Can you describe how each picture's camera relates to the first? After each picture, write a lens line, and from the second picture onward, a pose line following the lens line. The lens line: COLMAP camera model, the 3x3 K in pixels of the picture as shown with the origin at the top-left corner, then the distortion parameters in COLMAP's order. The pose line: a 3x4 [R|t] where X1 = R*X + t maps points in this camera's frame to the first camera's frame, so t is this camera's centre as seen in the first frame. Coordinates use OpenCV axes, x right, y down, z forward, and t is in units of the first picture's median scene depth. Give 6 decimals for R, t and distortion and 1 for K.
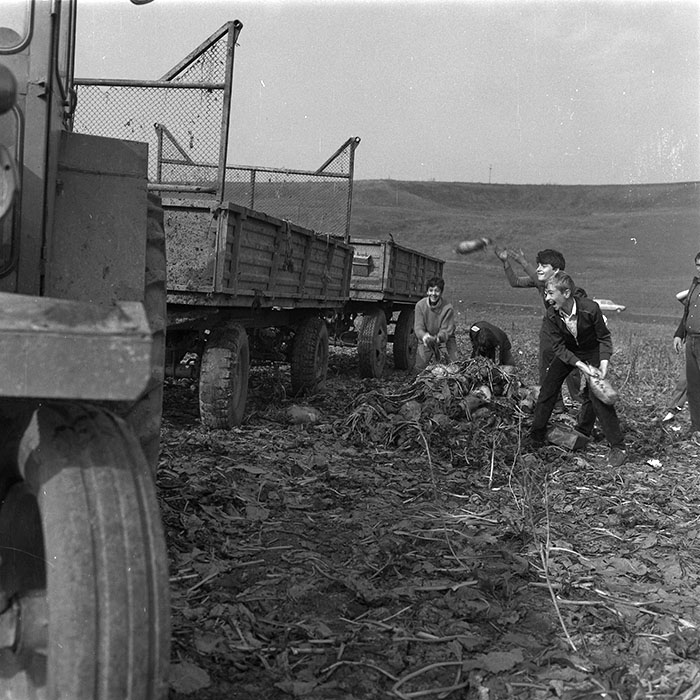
lens RADIAL K [[922.6, 0, 350.3], [0, 922.6, 351.1], [0, 0, 1]] dist [0.127181, 0.000000]
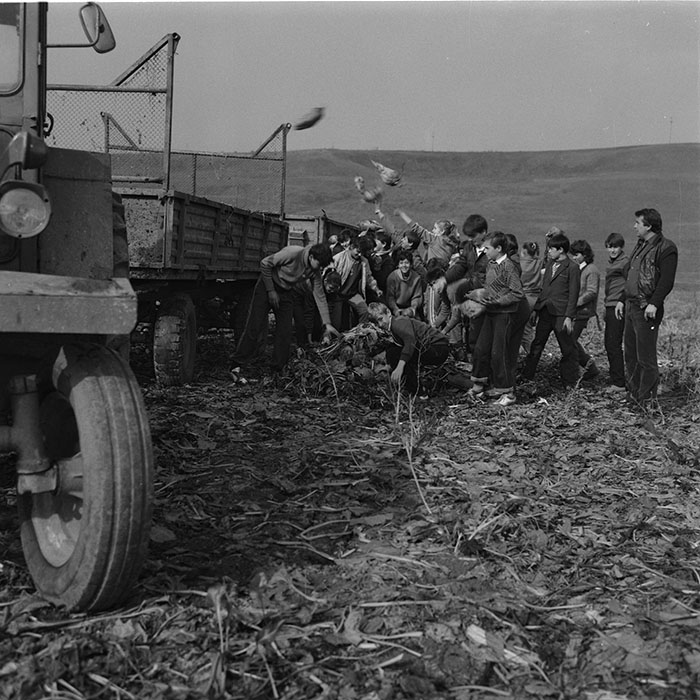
lens RADIAL K [[922.6, 0, 351.8], [0, 922.6, 353.6], [0, 0, 1]] dist [0.127181, 0.000000]
pose [[0.998044, -0.028498, 0.055642, 0.032133], [0.026540, 0.999013, 0.035610, 0.013701], [-0.056602, -0.034064, 0.997816, -0.279726]]
